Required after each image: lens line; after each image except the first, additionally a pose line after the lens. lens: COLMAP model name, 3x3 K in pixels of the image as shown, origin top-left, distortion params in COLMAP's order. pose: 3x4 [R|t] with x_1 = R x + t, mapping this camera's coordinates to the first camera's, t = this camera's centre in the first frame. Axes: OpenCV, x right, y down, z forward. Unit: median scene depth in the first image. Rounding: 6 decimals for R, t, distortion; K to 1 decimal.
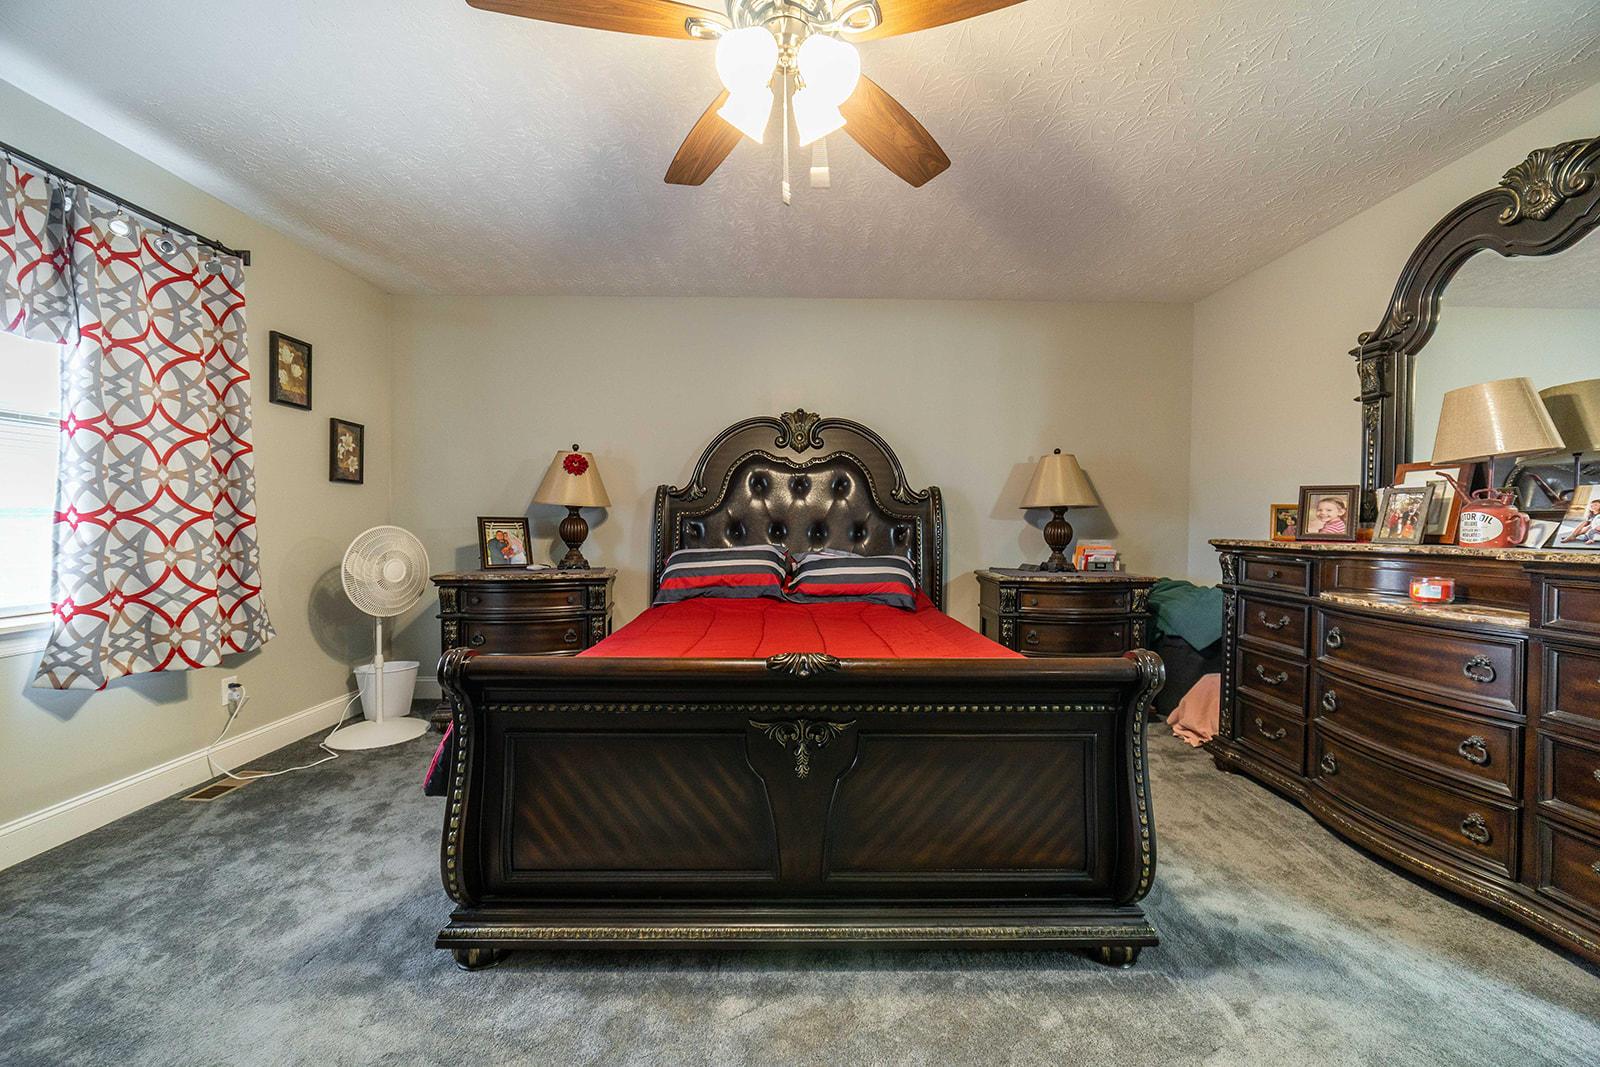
lens RADIAL K [[622.5, 0, 802.3], [0, 622.5, 536.9], [0, 0, 1]] dist [-0.002591, 0.000401]
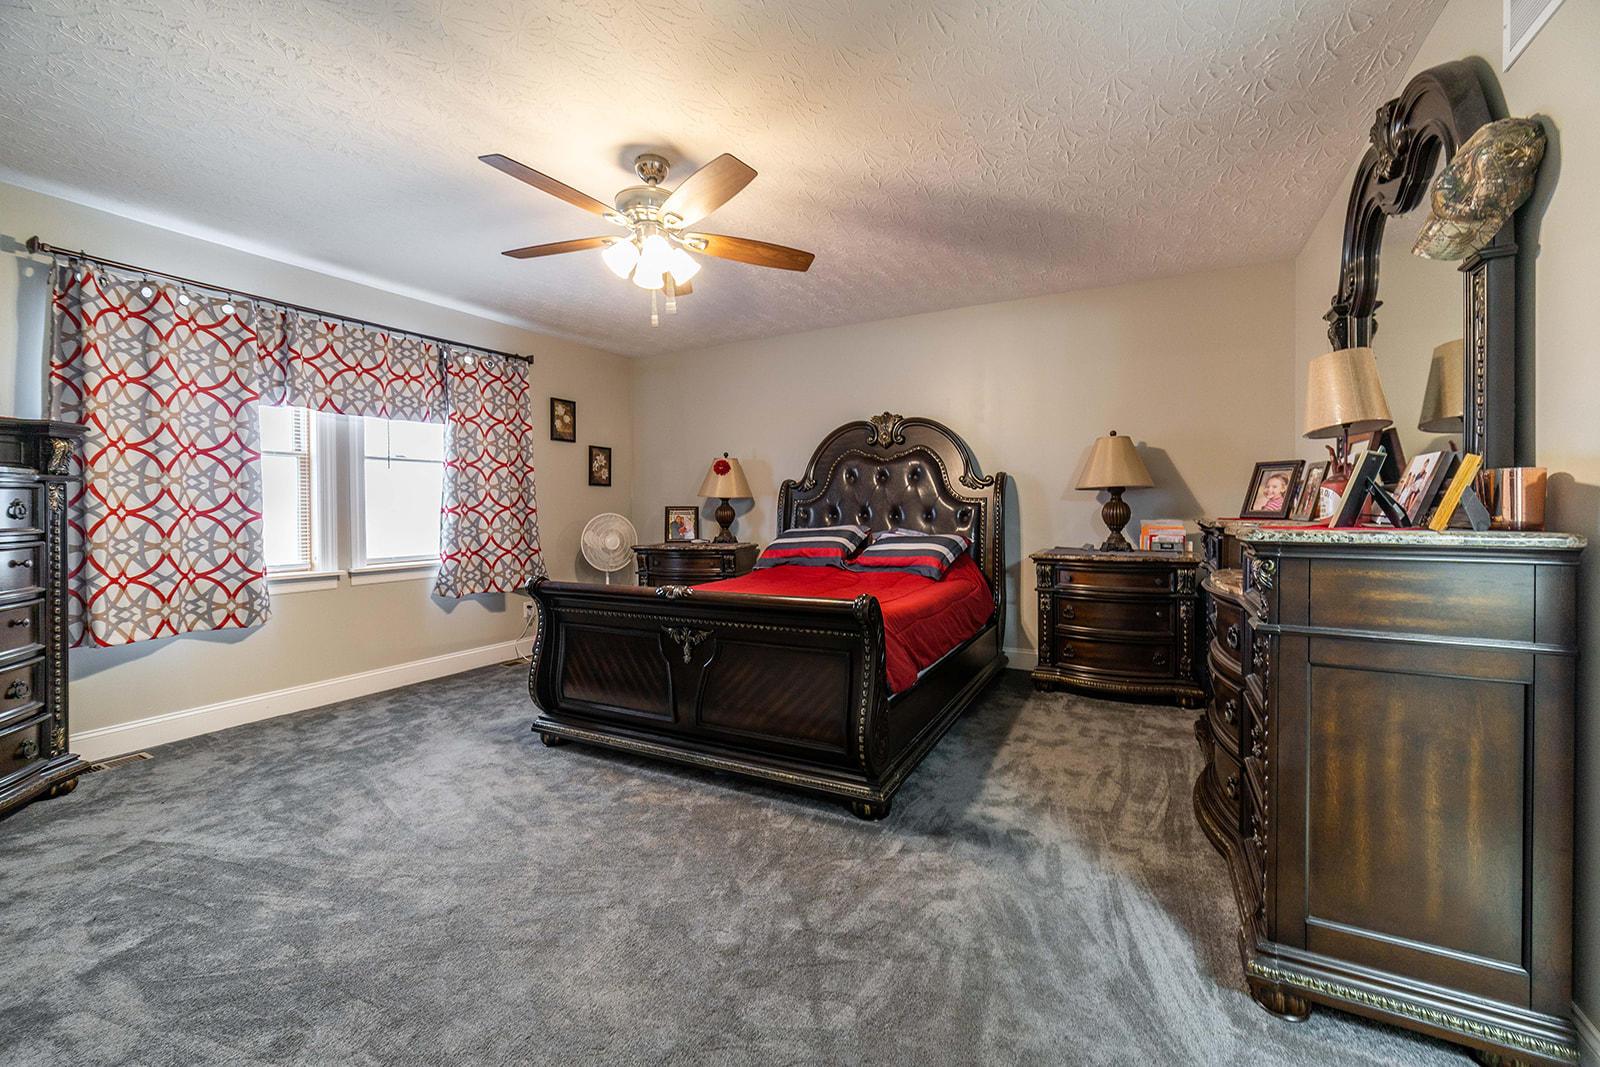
lens RADIAL K [[634.1, 0, 823.8], [0, 634.1, 515.8], [0, 0, 1]] dist [0.000782, 0.000001]
pose [[0.887109, -0.008917, -0.461475, 0.746726], [0.004037, 0.999925, -0.011559, 0.012354], [0.461543, 0.008391, 0.887078, -0.222245]]
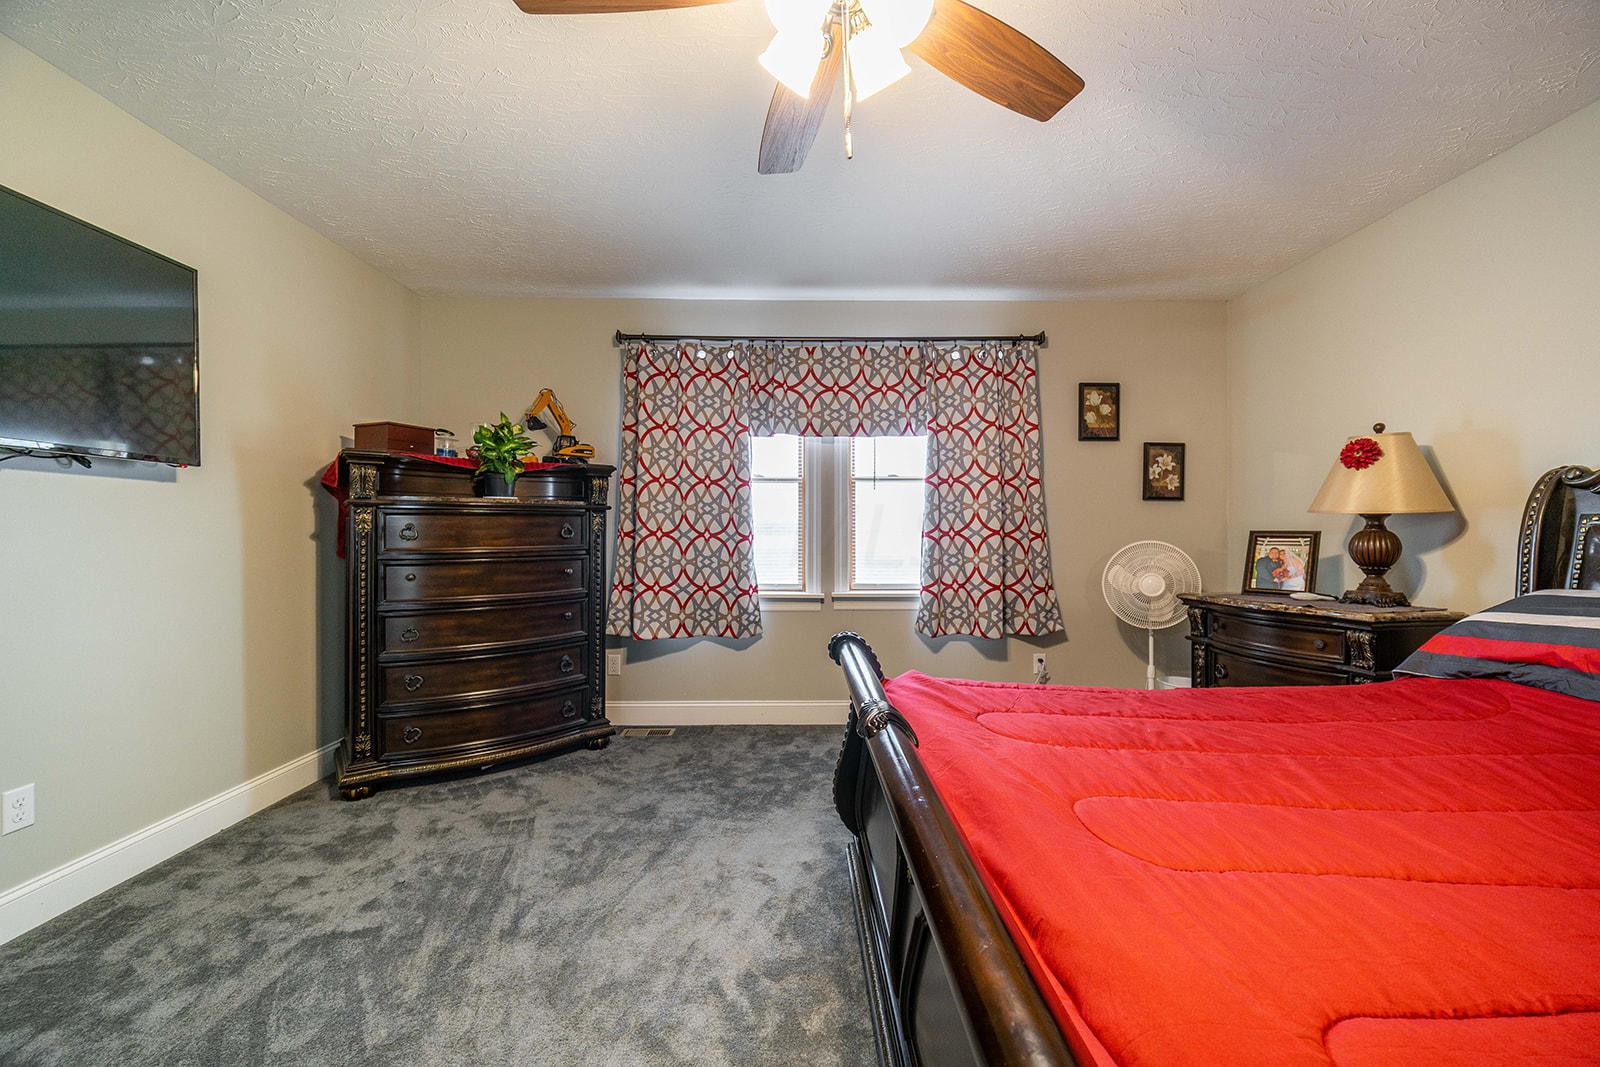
lens RADIAL K [[631.1, 0, 808.6], [0, 631.1, 534.1], [0, 0, 1]] dist [-0.002121, -0.000145]
pose [[0.008937, -0.006943, -0.999936, 0.512224], [-0.023961, 0.999687, -0.007156, -0.010981], [0.999673, 0.024024, 0.008767, 0.583534]]
